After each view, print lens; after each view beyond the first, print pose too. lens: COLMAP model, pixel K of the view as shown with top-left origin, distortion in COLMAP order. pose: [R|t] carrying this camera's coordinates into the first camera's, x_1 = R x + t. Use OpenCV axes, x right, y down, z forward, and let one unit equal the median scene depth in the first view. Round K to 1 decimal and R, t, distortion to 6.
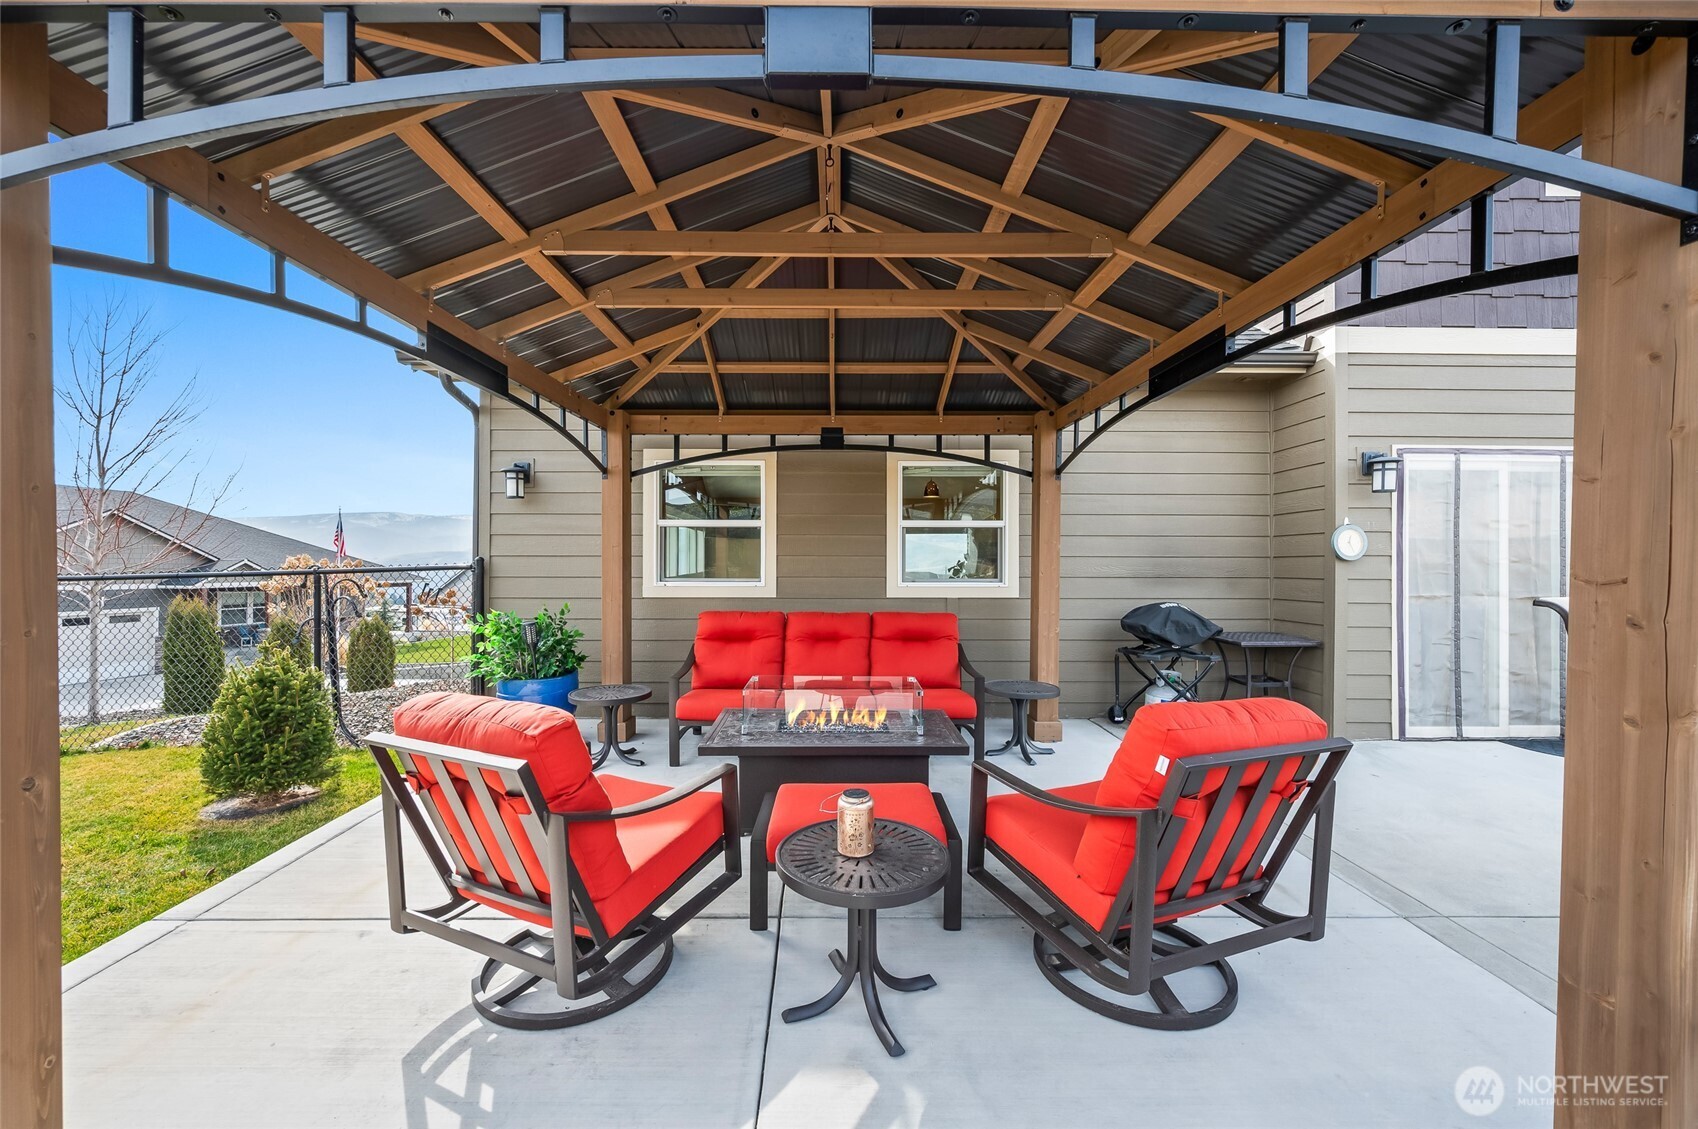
lens RADIAL K [[661.8, 0, 849.0], [0, 661.8, 564.5], [0, 0, 1]] dist [0.013078, 0.000117]
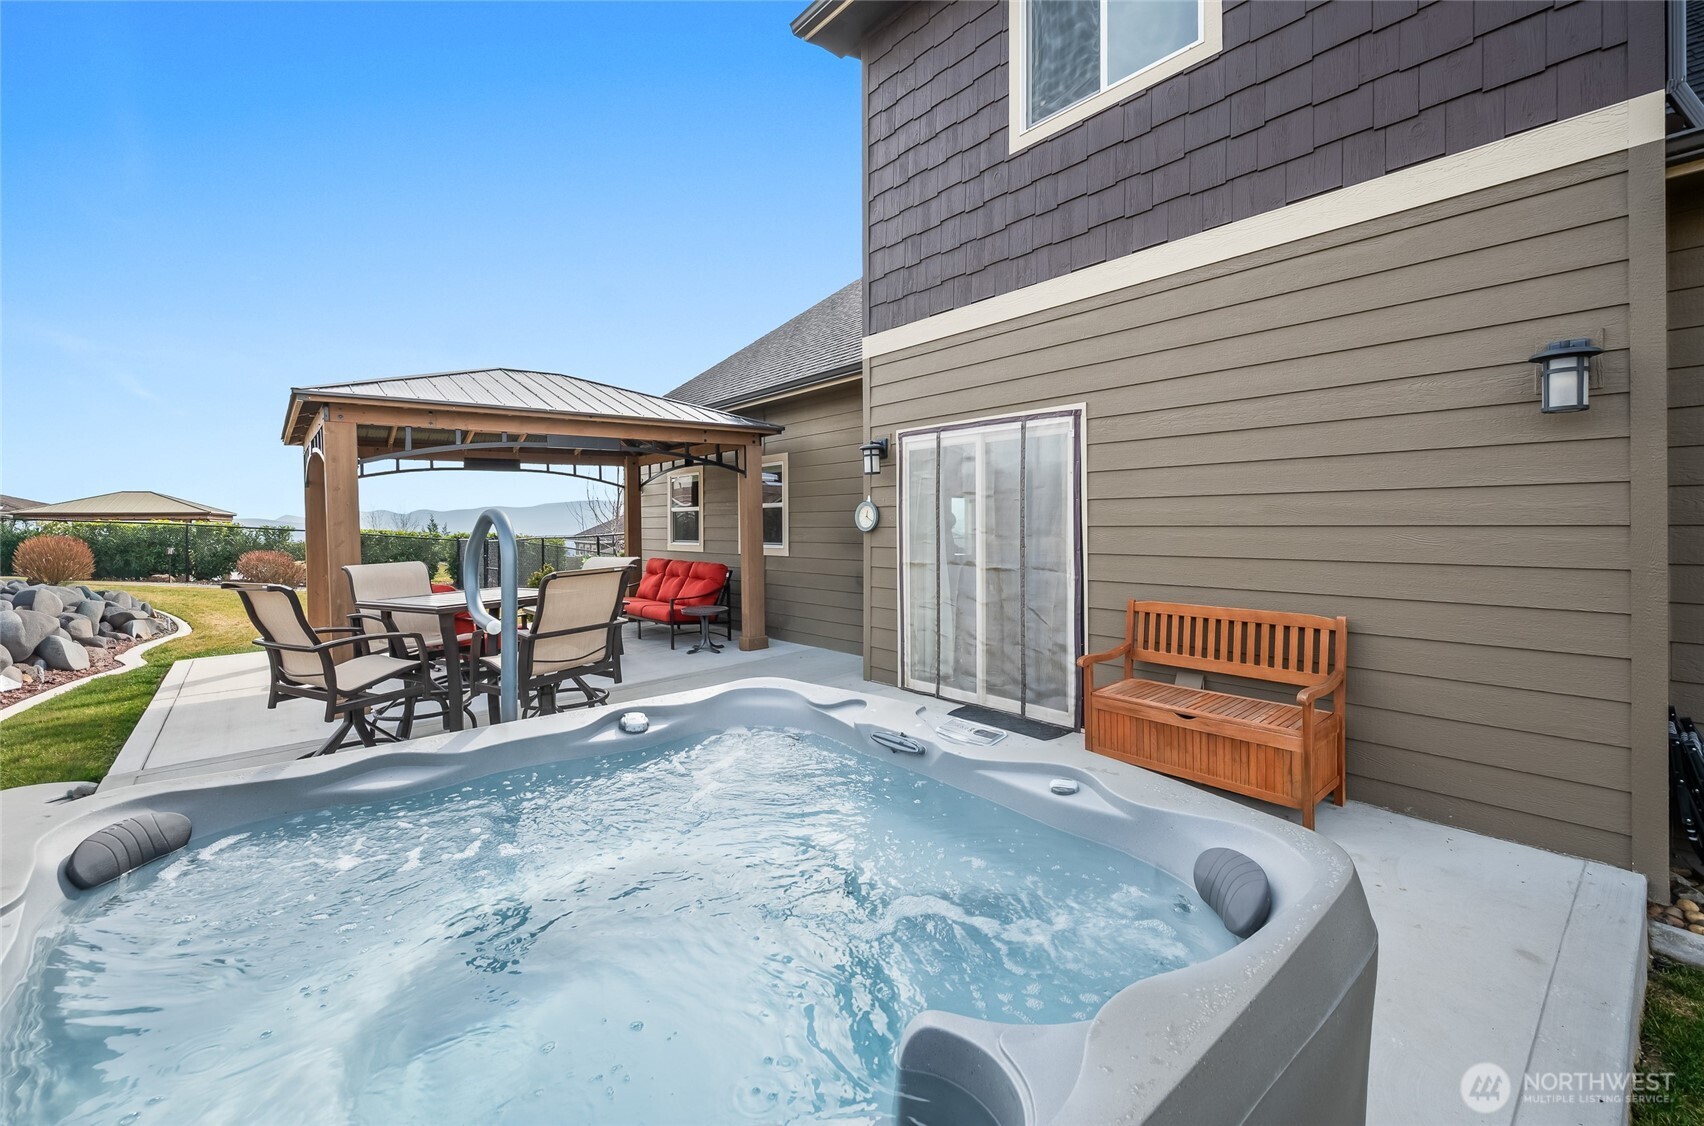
lens RADIAL K [[686.1, 0, 852.1], [0, 686.1, 518.1], [0, 0, 1]] dist [0.013563, 0.000143]
pose [[0.636168, -0.014979, -0.771405, 1.671859], [0.008917, 0.999887, -0.012062, -0.014411], [0.771499, 0.000795, 0.636230, 0.188776]]
